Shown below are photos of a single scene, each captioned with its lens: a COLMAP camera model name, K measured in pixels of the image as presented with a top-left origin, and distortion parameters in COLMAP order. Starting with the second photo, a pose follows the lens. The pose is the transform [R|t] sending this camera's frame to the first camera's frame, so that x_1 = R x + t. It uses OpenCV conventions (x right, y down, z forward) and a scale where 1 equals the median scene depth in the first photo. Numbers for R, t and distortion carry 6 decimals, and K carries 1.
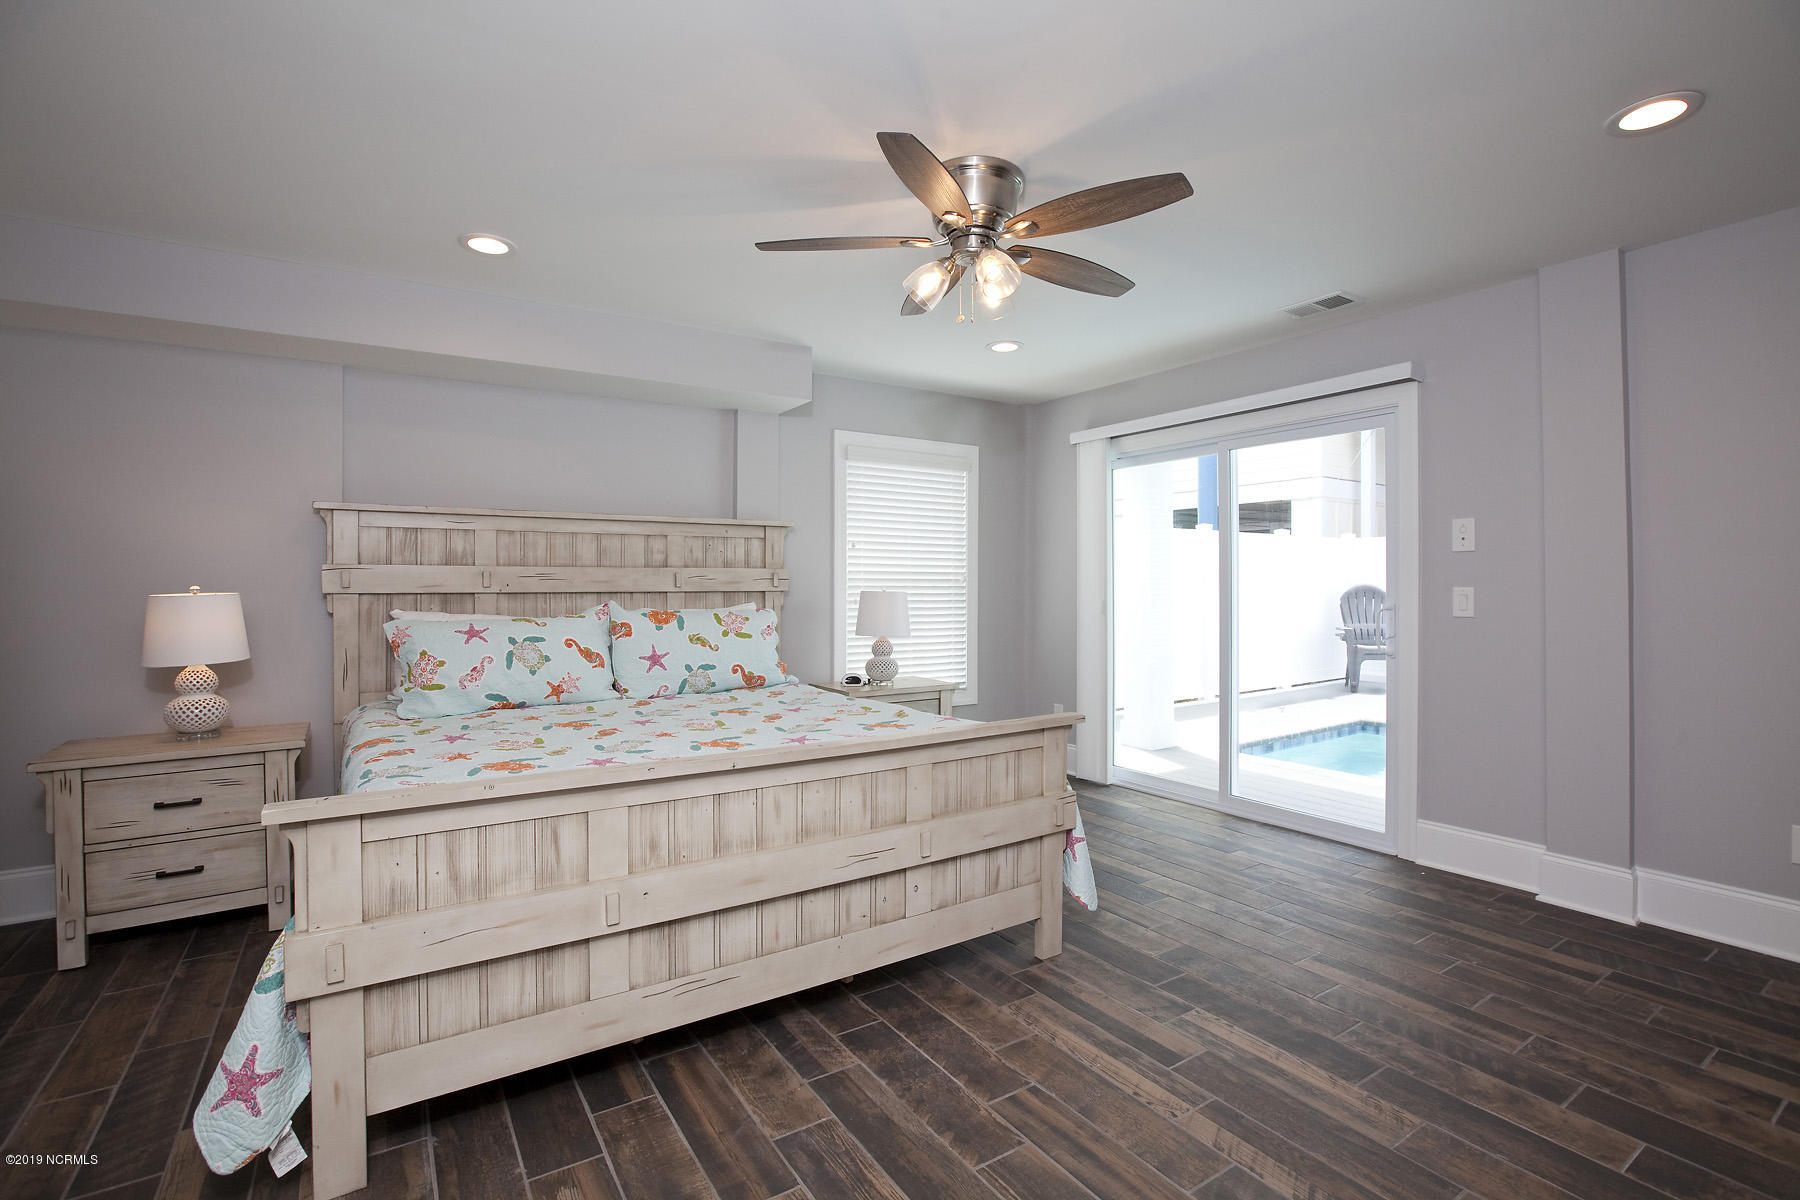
lens RADIAL K [[814.2, 0, 896.0], [0, 814.2, 590.2], [0, 0, 1]] dist [-0.069849, 0.031600]
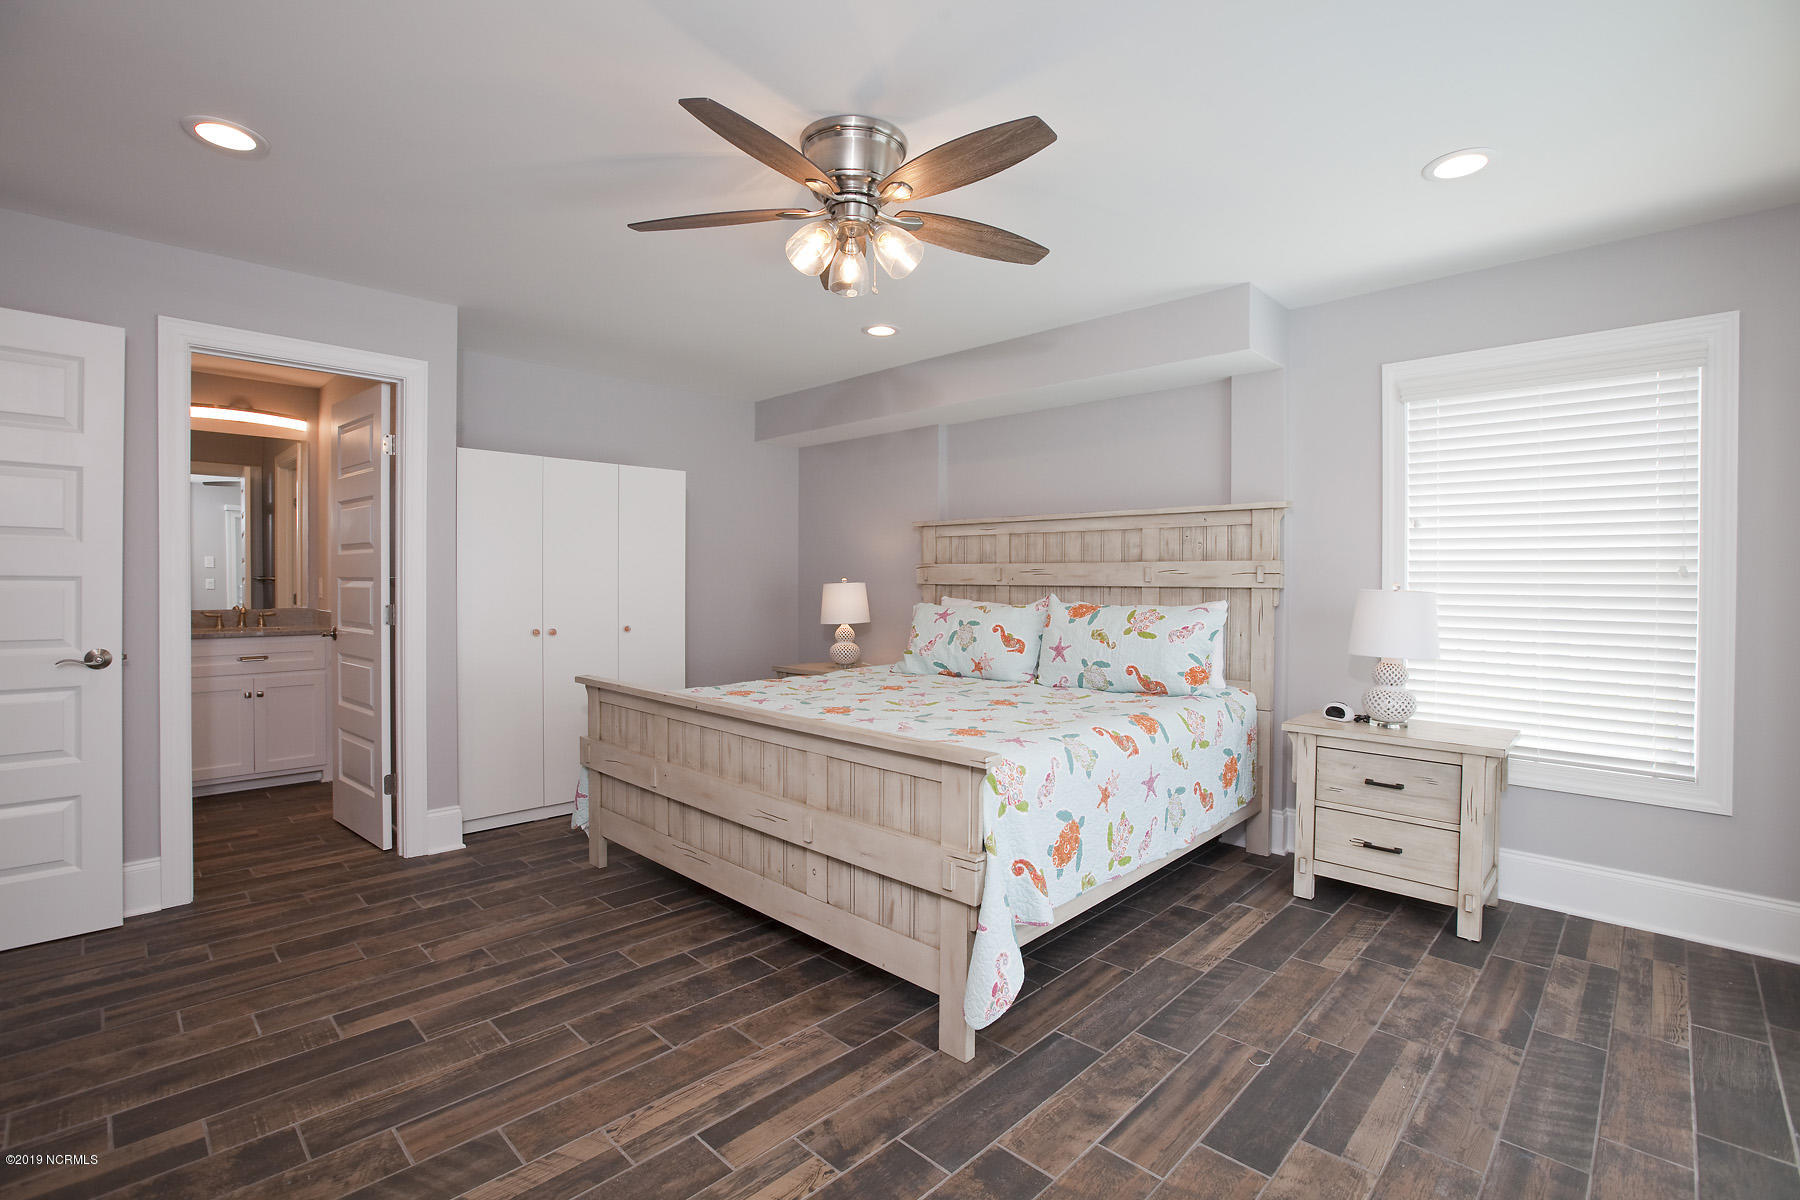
lens RADIAL K [[814.2, 0, 896.0], [0, 814.2, 590.2], [0, 0, 1]] dist [-0.069849, 0.031600]
pose [[0.225918, 0.014762, -0.974034, 0.873830], [-0.011025, 0.999860, 0.012596, -0.004231], [0.974084, 0.007893, 0.226049, 0.721271]]
